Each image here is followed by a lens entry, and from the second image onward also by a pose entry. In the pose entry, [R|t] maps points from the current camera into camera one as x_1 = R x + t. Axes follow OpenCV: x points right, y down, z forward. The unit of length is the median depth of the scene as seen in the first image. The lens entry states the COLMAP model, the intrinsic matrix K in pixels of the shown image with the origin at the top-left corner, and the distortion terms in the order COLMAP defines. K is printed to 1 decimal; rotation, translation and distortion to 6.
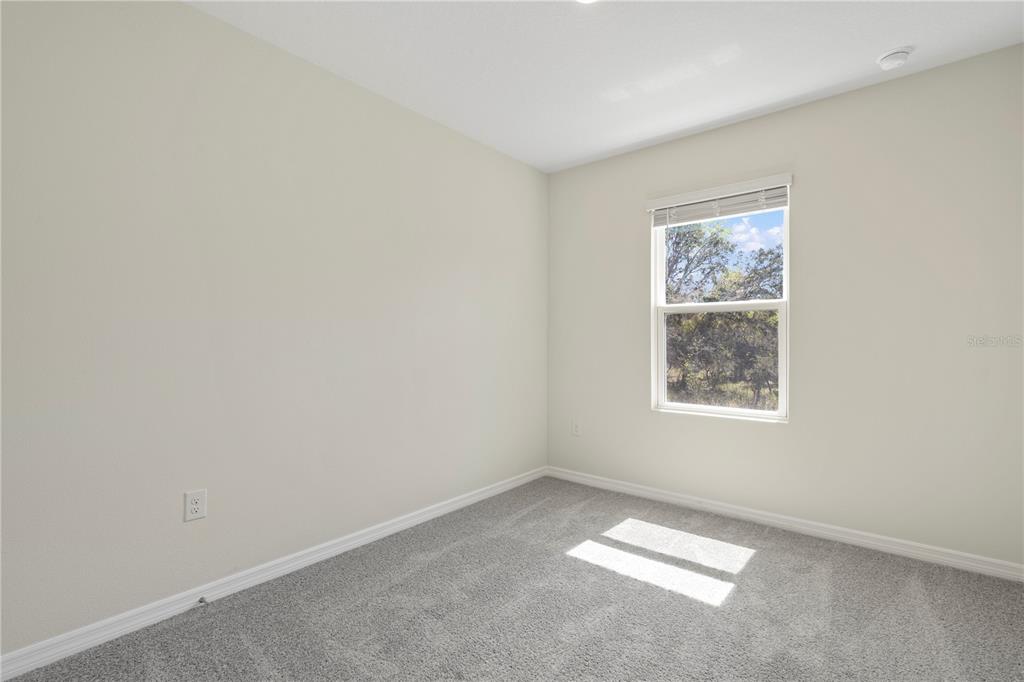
lens RADIAL K [[467.5, 0, 515.9], [0, 467.5, 340.6], [0, 0, 1]] dist [-0.011647, 0.002084]
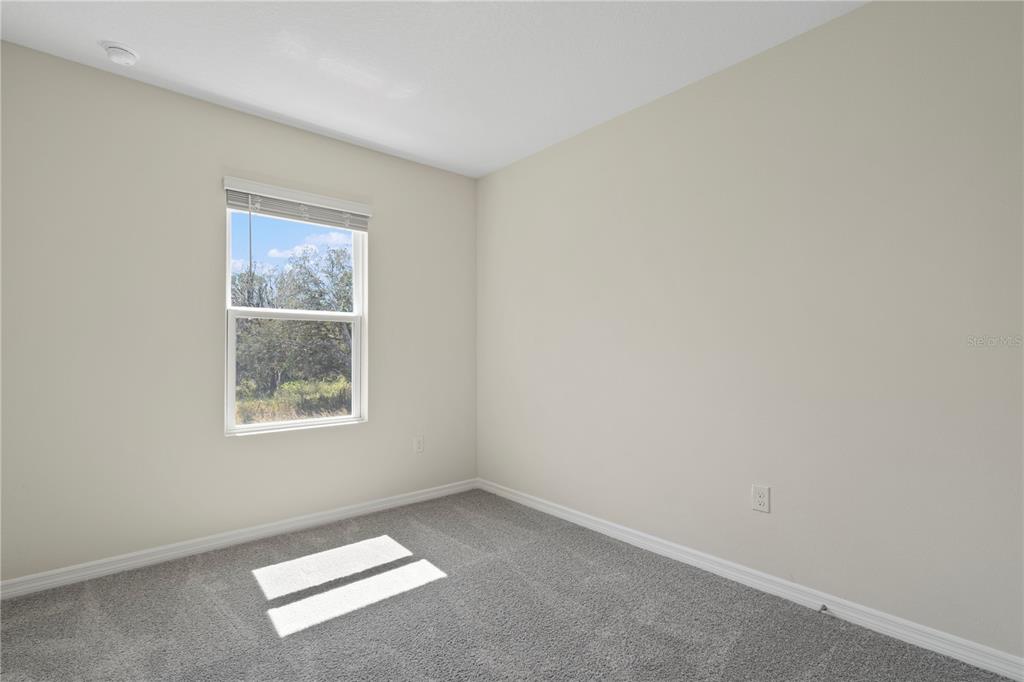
lens RADIAL K [[467.5, 0, 496.1], [0, 467.5, 356.0], [0, 0, 1]] dist [-0.011647, 0.002084]
pose [[0.168666, -0.002754, 0.985669, -0.496194], [0.003834, 0.999990, 0.002137, 0.013135], [-0.985666, 0.003418, 0.168675, 0.481911]]
